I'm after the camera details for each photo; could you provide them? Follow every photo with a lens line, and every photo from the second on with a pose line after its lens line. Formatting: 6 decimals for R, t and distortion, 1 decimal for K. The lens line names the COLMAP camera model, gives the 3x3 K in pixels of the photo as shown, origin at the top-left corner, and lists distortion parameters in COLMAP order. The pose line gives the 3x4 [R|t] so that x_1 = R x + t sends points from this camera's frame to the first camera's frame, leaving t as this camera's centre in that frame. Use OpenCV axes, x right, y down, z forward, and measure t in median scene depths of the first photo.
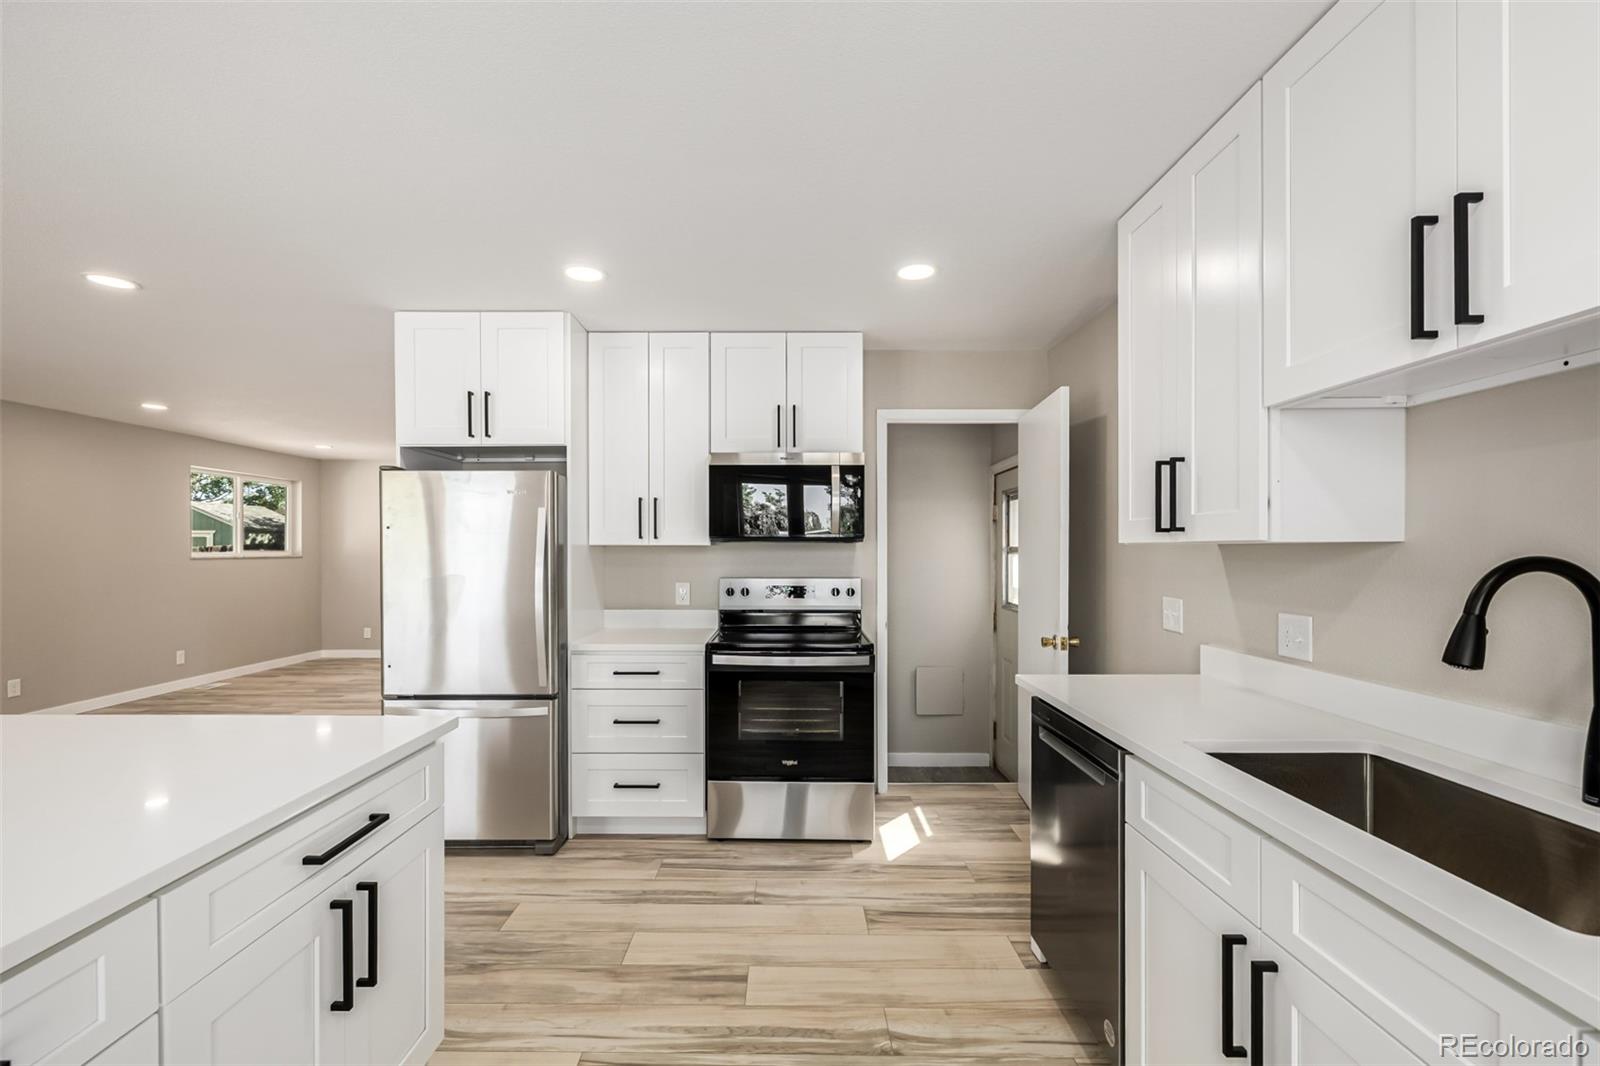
lens RADIAL K [[686.7, 0, 793.5], [0, 686.7, 548.6], [0, 0, 1]] dist [-0.000990, 0.000049]
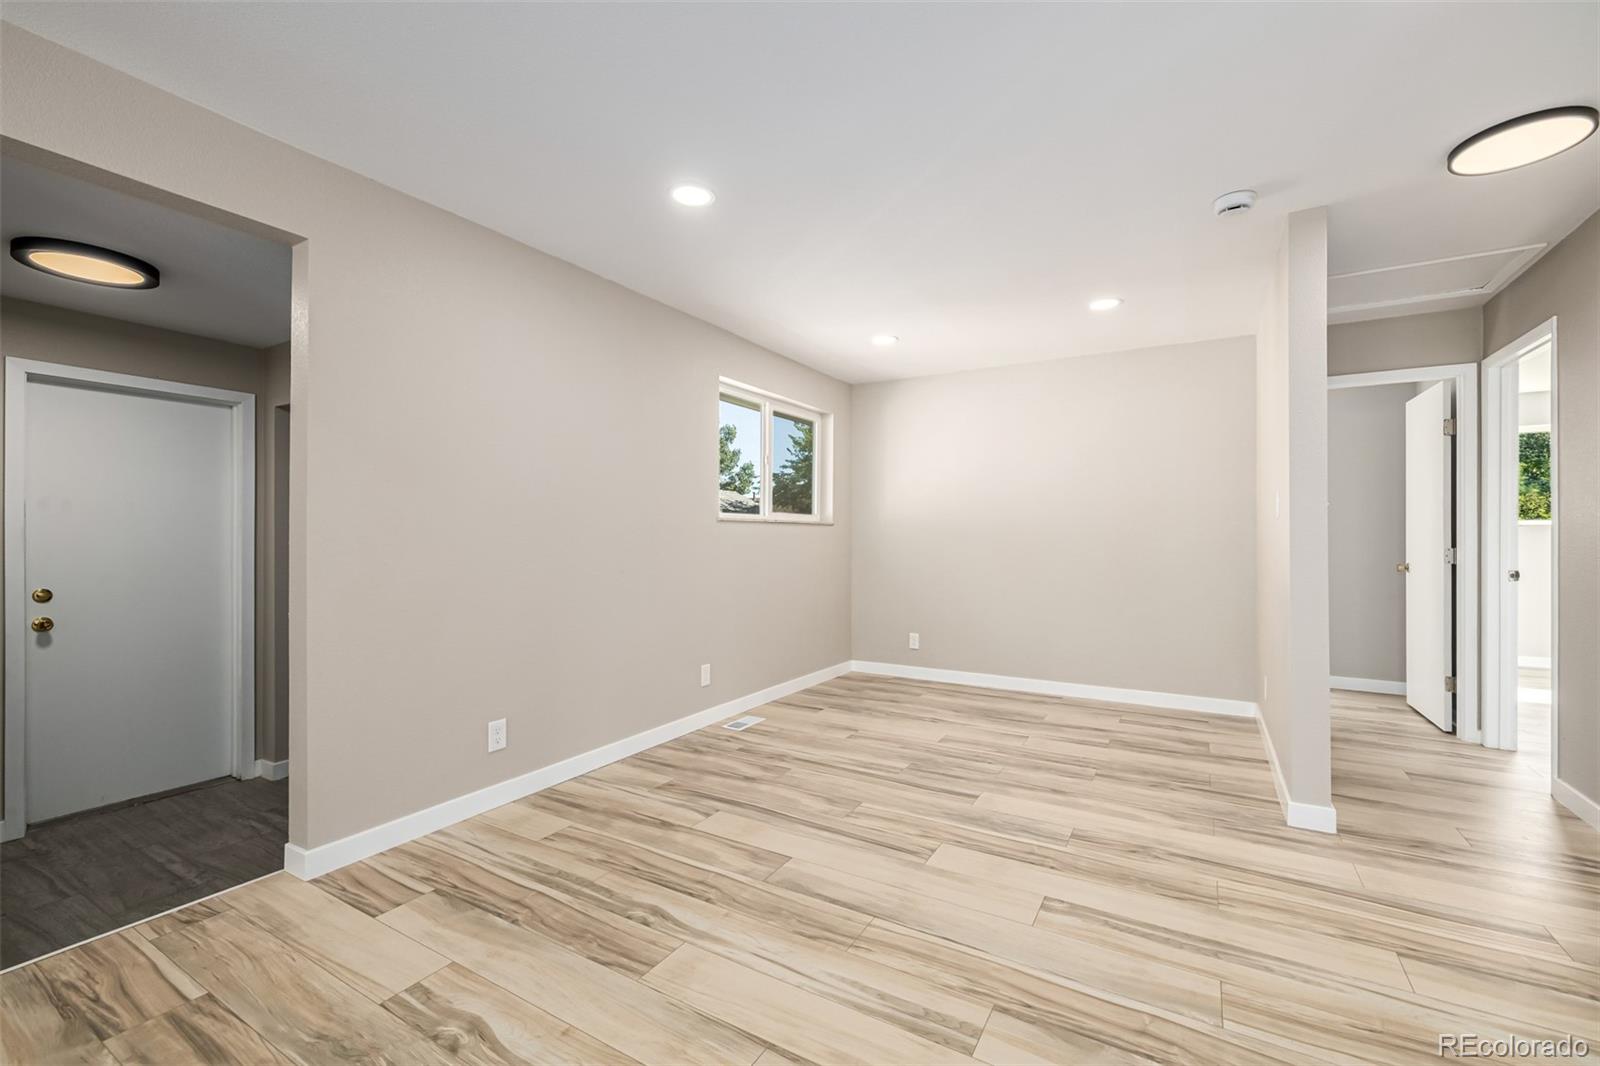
lens RADIAL K [[664.8, 0, 821.4], [0, 664.8, 534.2], [0, 0, 1]] dist [0.002405, -0.000915]
pose [[0.875025, -0.001231, -0.484075, -0.501657], [0.000684, 0.999999, -0.001306, 0.028426], [0.484076, 0.000811, 0.875025, 0.512947]]
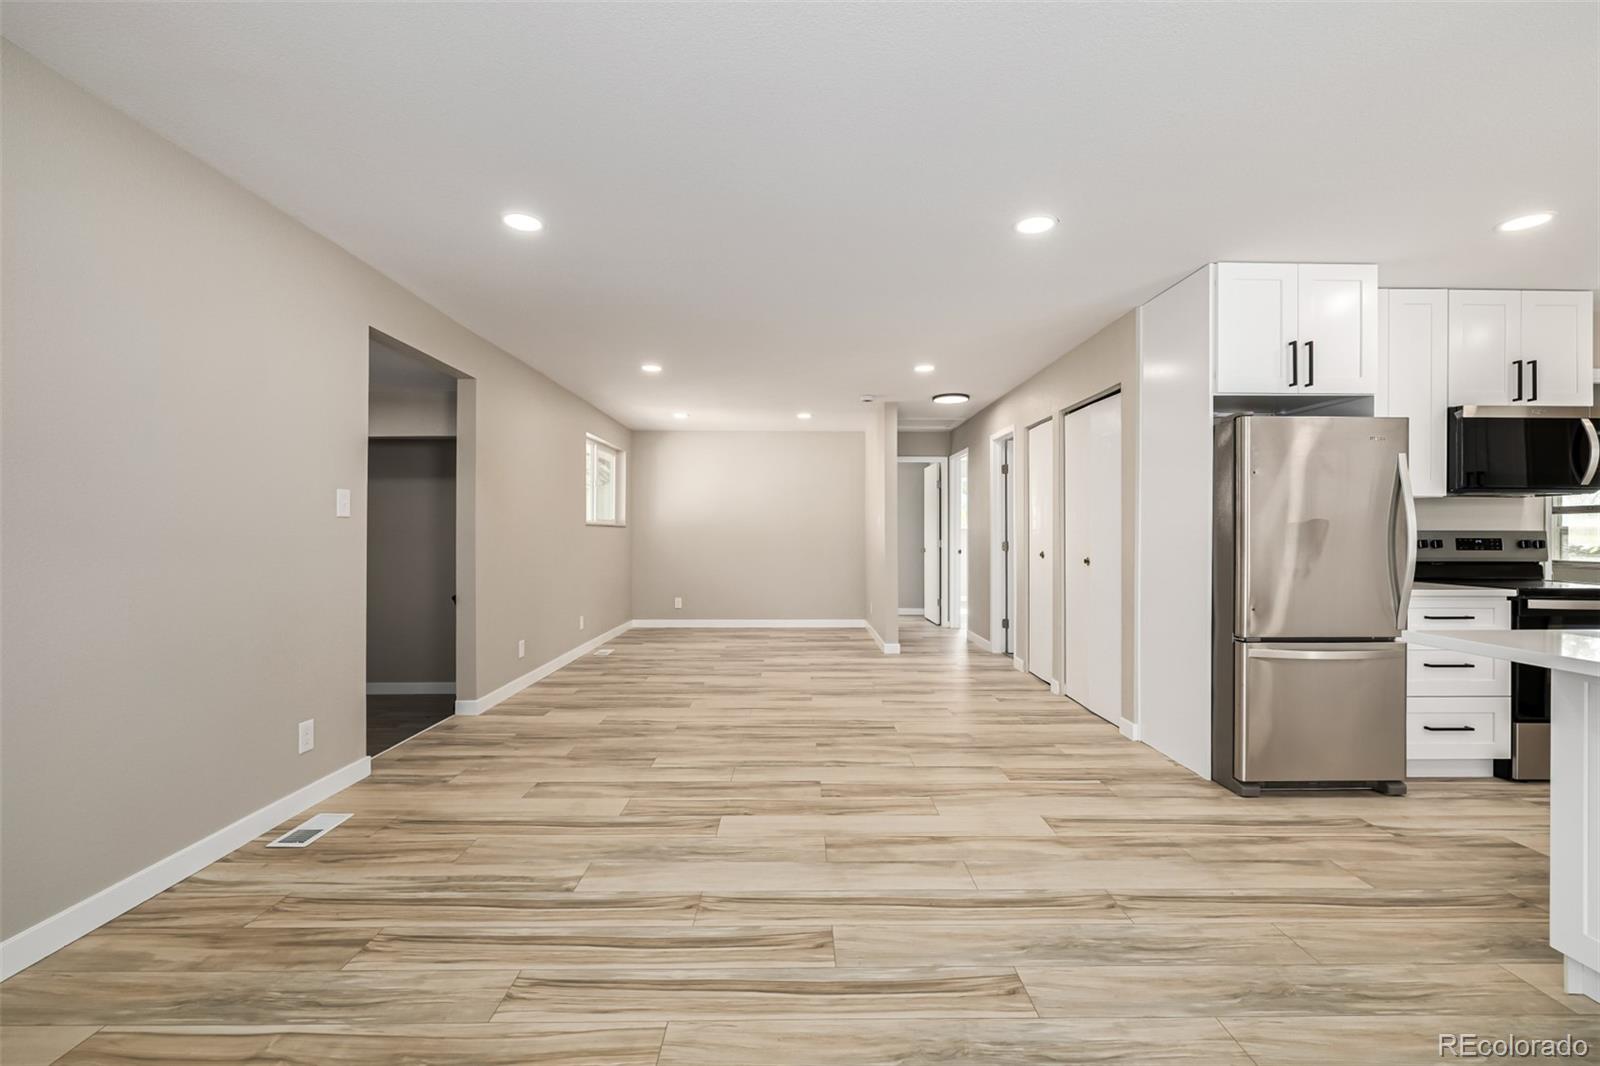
lens RADIAL K [[664.8, 0, 814.1], [0, 664.8, 538.3], [0, 0, 1]] dist [0.002405, -0.000915]
pose [[0.999233, -0.001608, 0.039129, -0.591685], [0.001241, 0.999955, 0.009380, 0.025309], [-0.039142, -0.009324, 0.999190, 0.022800]]
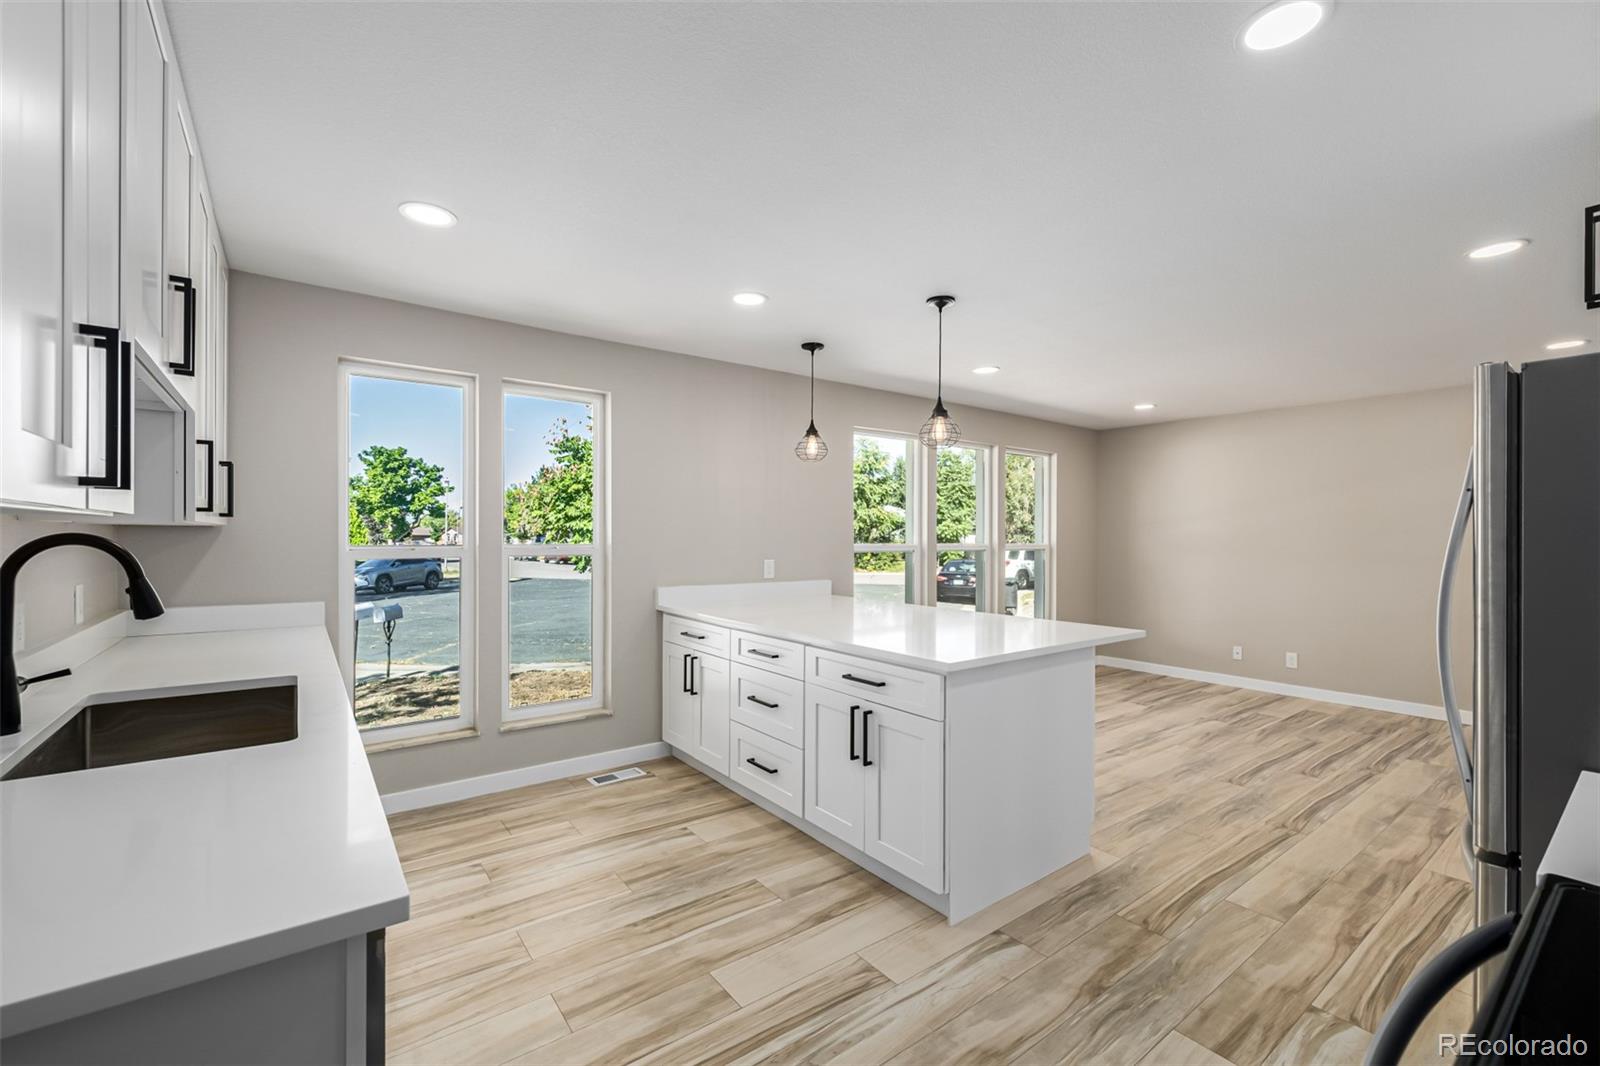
lens RADIAL K [[664.8, 0, 801.1], [0, 664.8, 538.1], [0, 0, 1]] dist [0.002405, -0.000915]
pose [[-0.787820, -0.006322, -0.615873, 0.133329], [-0.005874, 0.999979, -0.002750, 0.001897], [0.615877, 0.001451, -0.787841, 0.498577]]
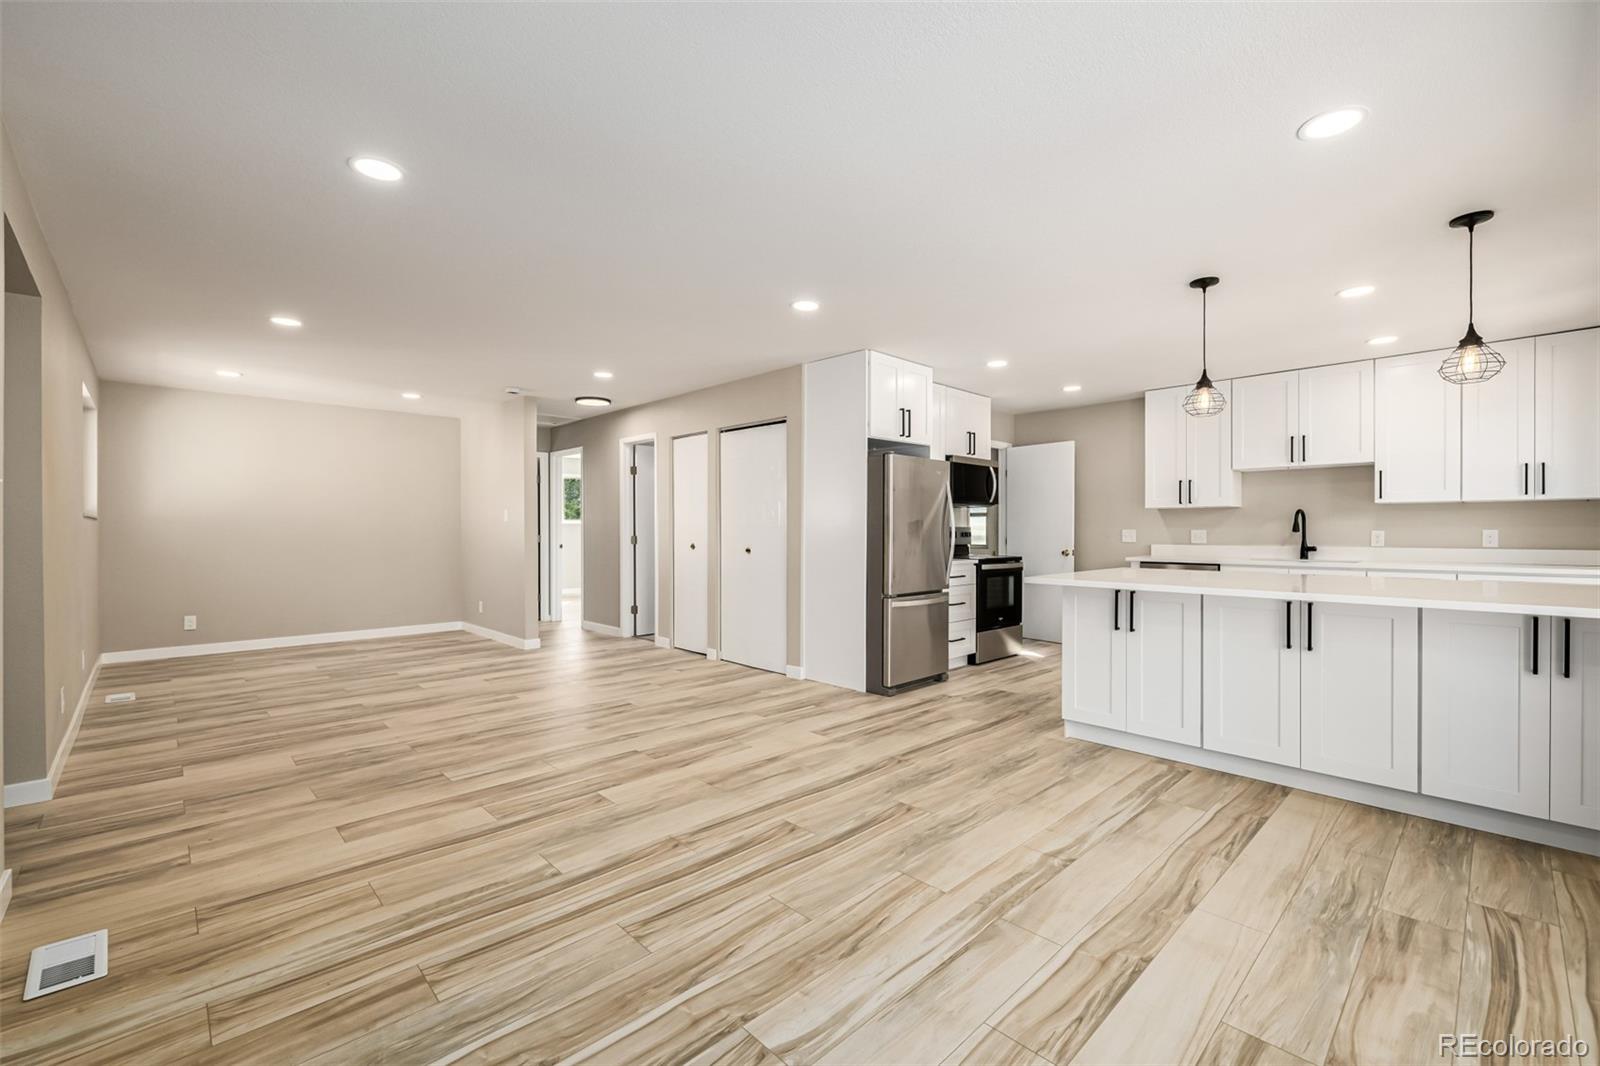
lens RADIAL K [[664.8, 0, 798.9], [0, 664.8, 546.7], [0, 0, 1]] dist [0.002405, -0.000915]
pose [[0.709539, -0.021114, 0.704350, -0.851310], [-0.000739, 0.999528, 0.030706, 0.023533], [-0.704666, -0.022308, 0.709189, 0.028751]]
